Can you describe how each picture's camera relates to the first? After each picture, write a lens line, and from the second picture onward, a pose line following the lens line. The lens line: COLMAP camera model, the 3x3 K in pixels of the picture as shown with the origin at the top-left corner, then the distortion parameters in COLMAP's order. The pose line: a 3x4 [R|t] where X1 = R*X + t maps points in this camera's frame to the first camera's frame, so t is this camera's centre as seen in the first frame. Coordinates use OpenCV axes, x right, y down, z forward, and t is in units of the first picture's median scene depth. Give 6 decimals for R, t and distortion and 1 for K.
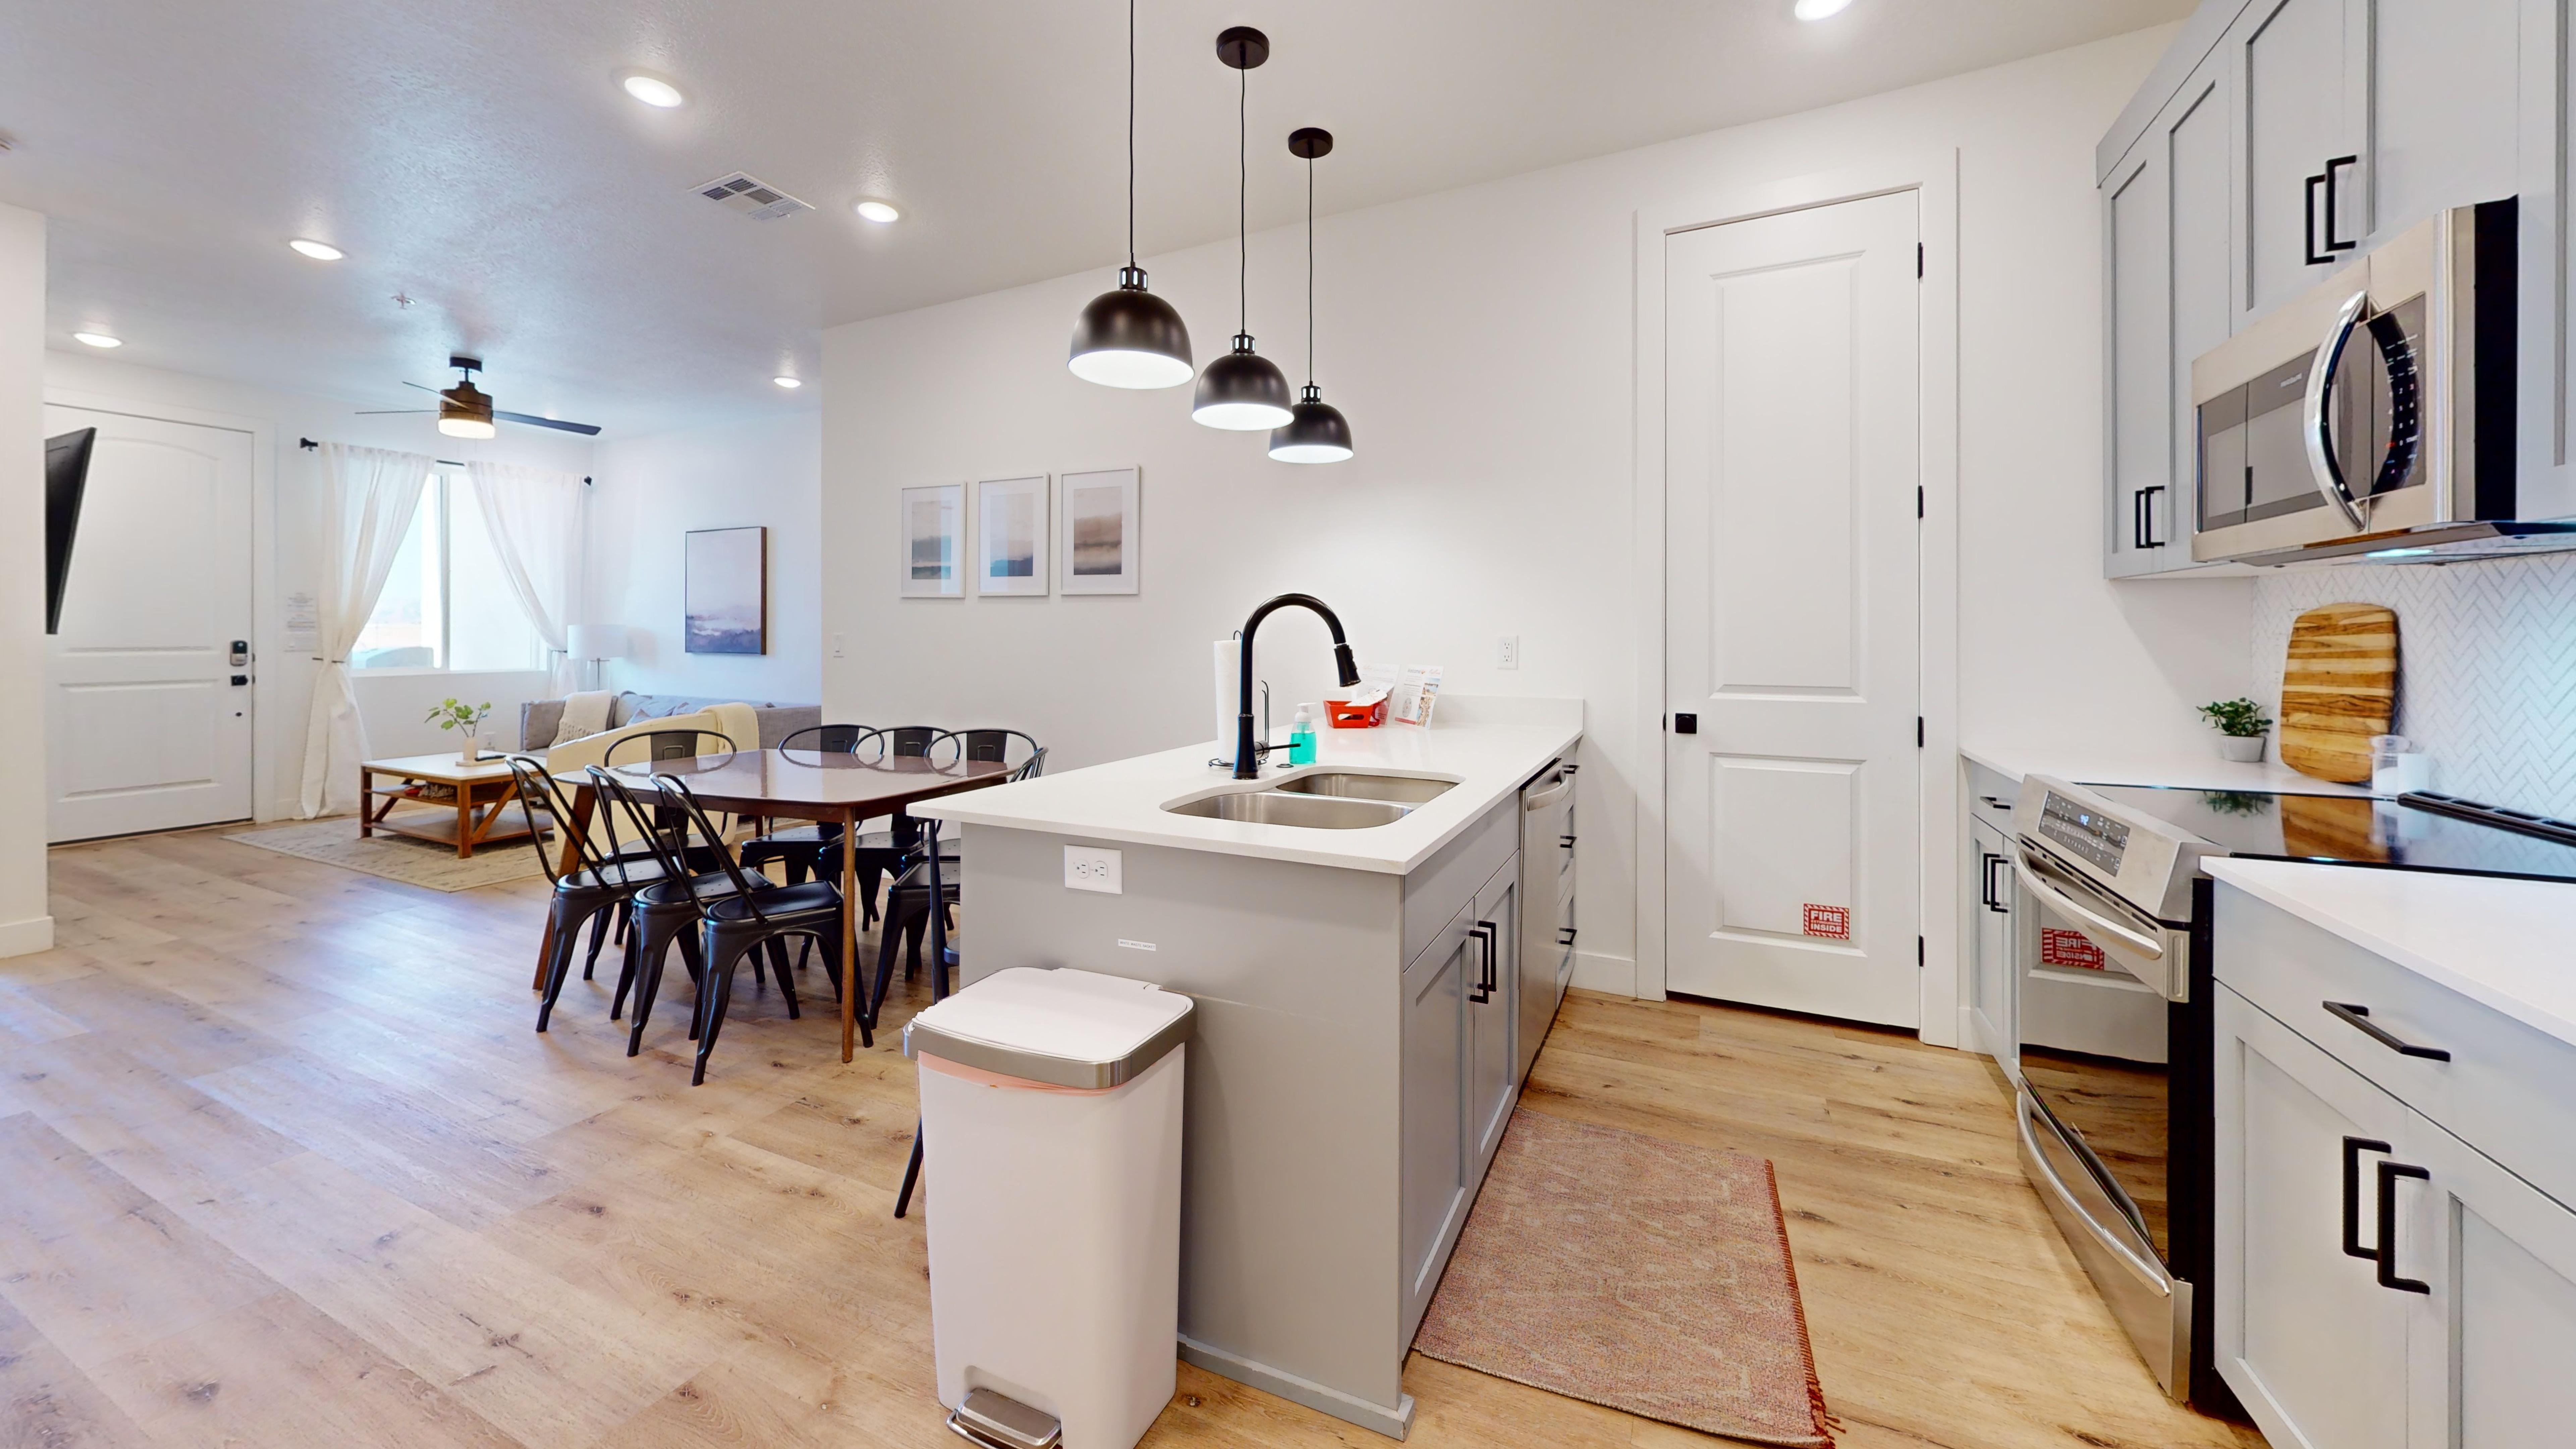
lens RADIAL K [[973.3, 0, 1220.6], [0, 973.3, 639.4], [0, 0, 1]] dist [0.001074, 0.000012]
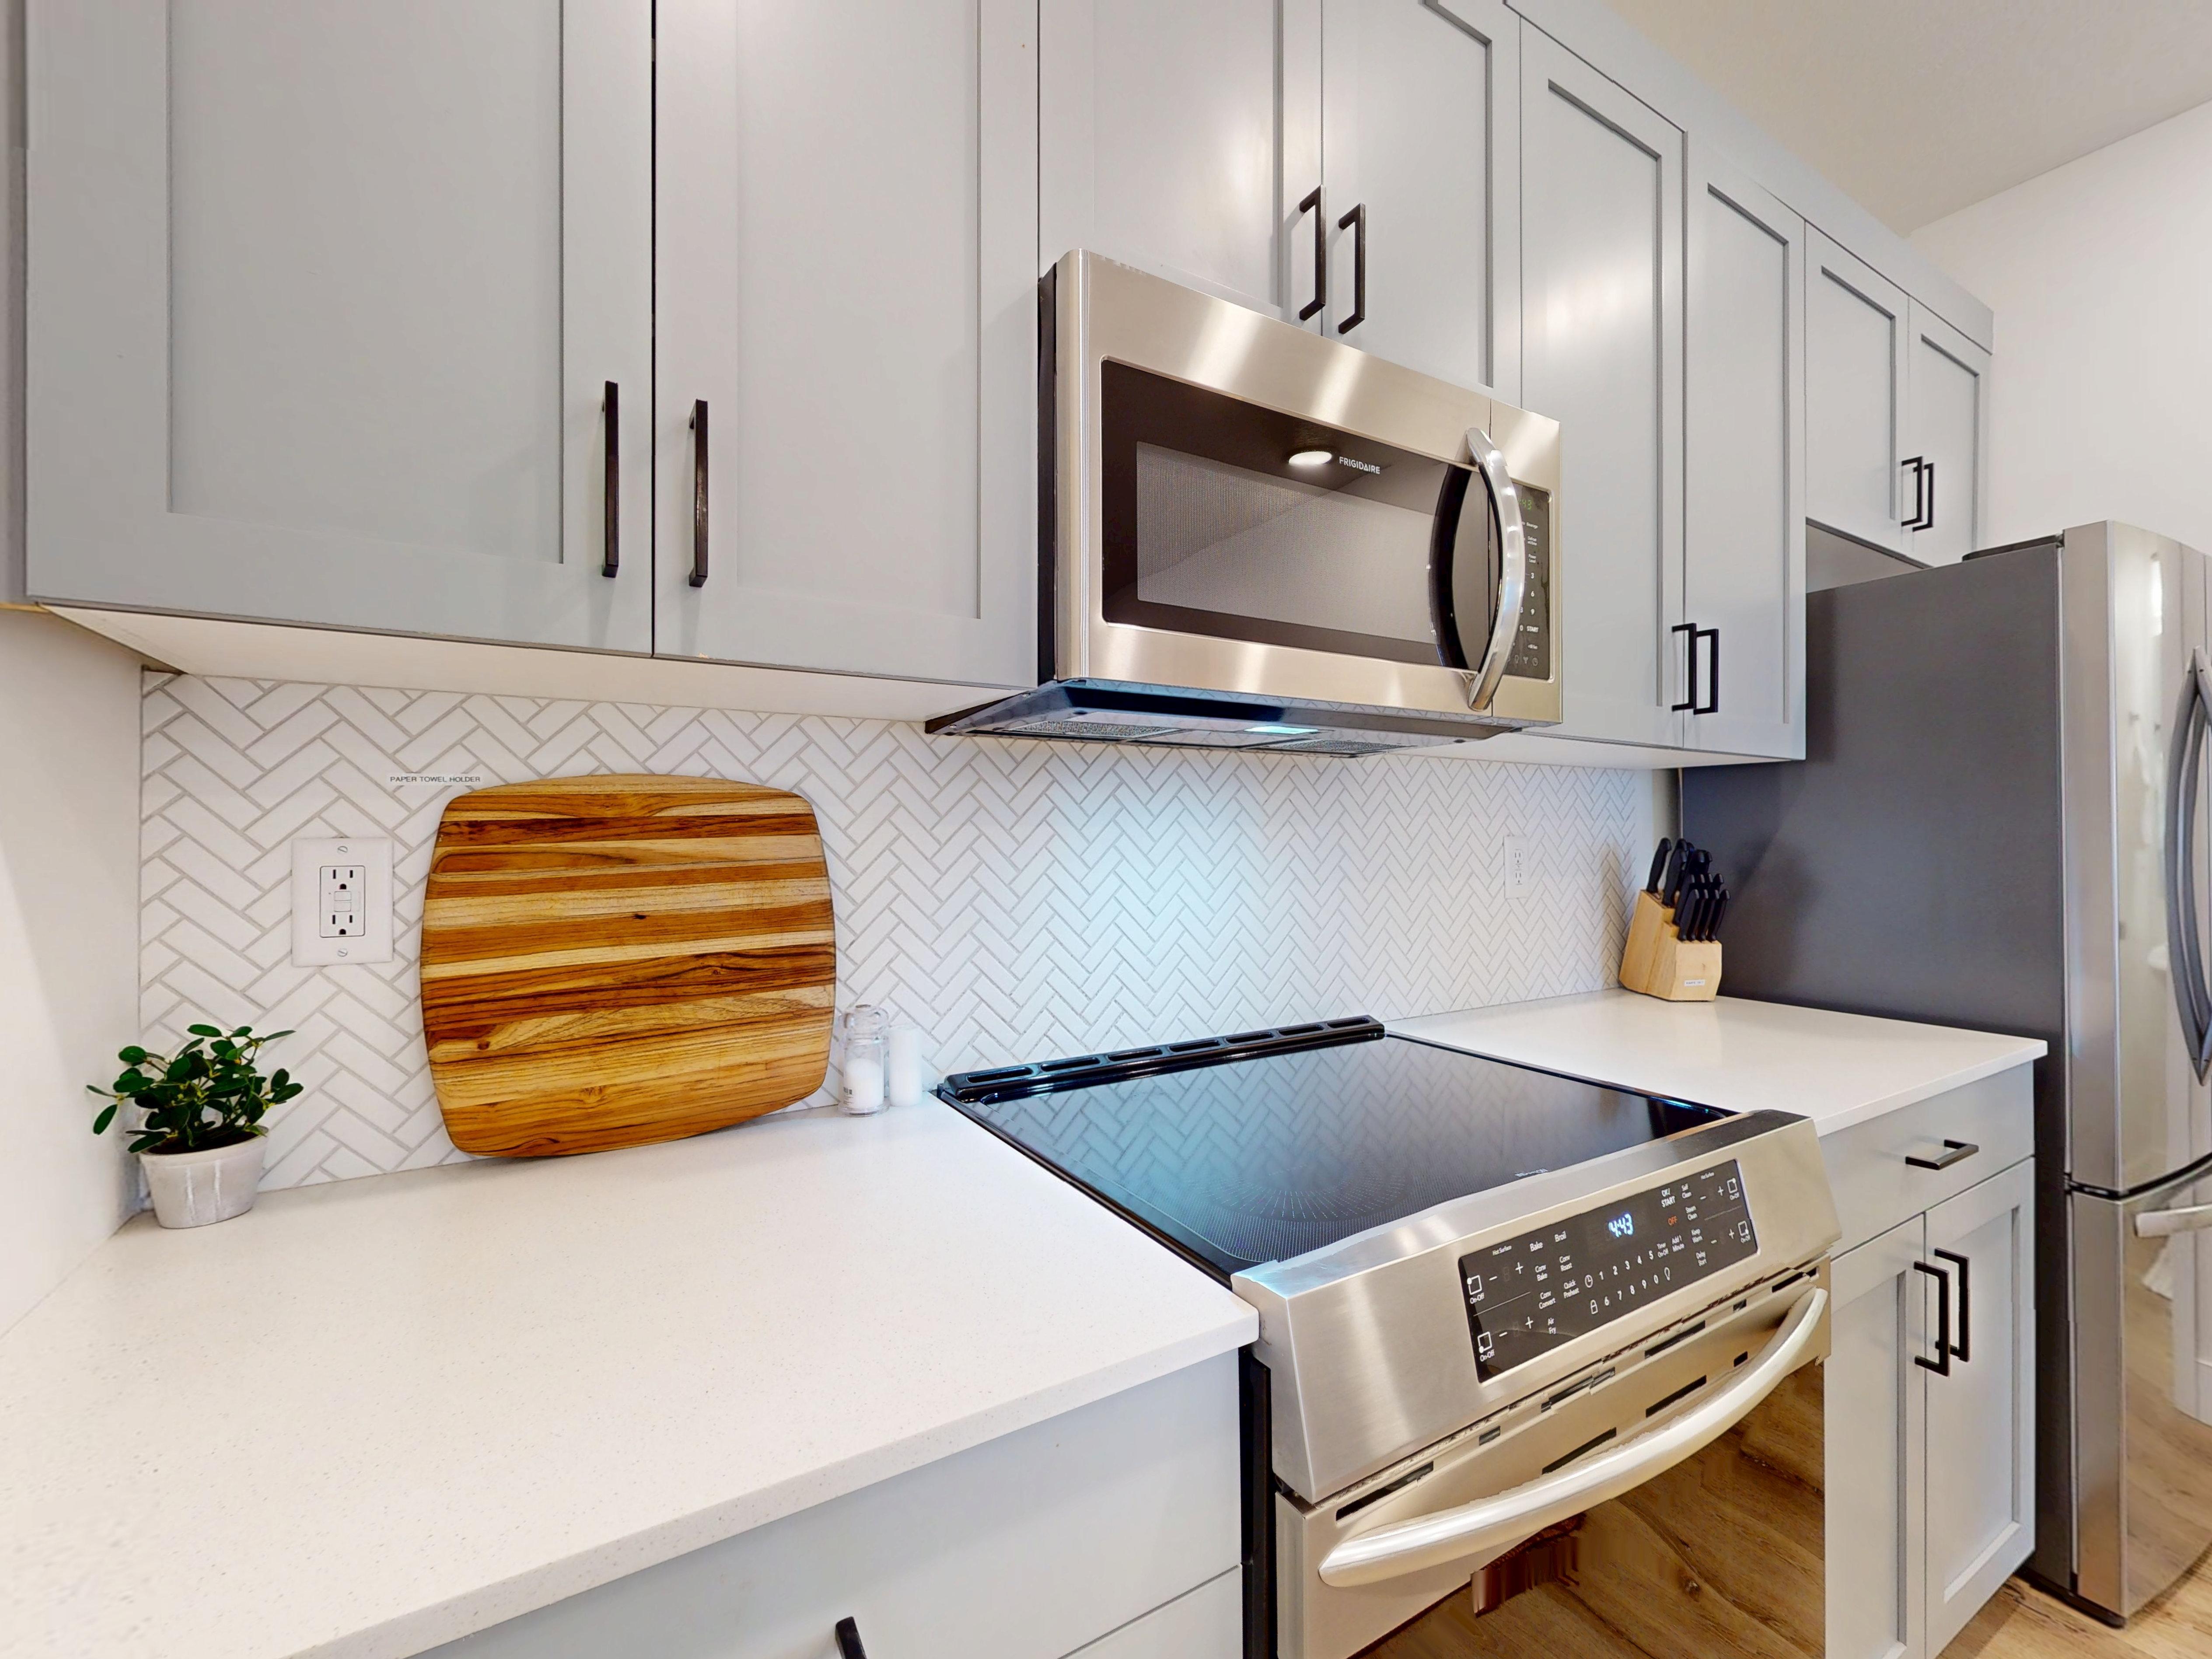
lens RADIAL K [[923.6, 0, 1106.5], [0, 923.6, 823.6], [0, 0, 1]] dist [-0.000027, 0.000005]
pose [[-0.843822, 0.005592, 0.536595, 0.689656], [0.005378, 0.999984, -0.001963, -0.009674], [-0.536597, 0.001230, -0.843838, 1.245351]]
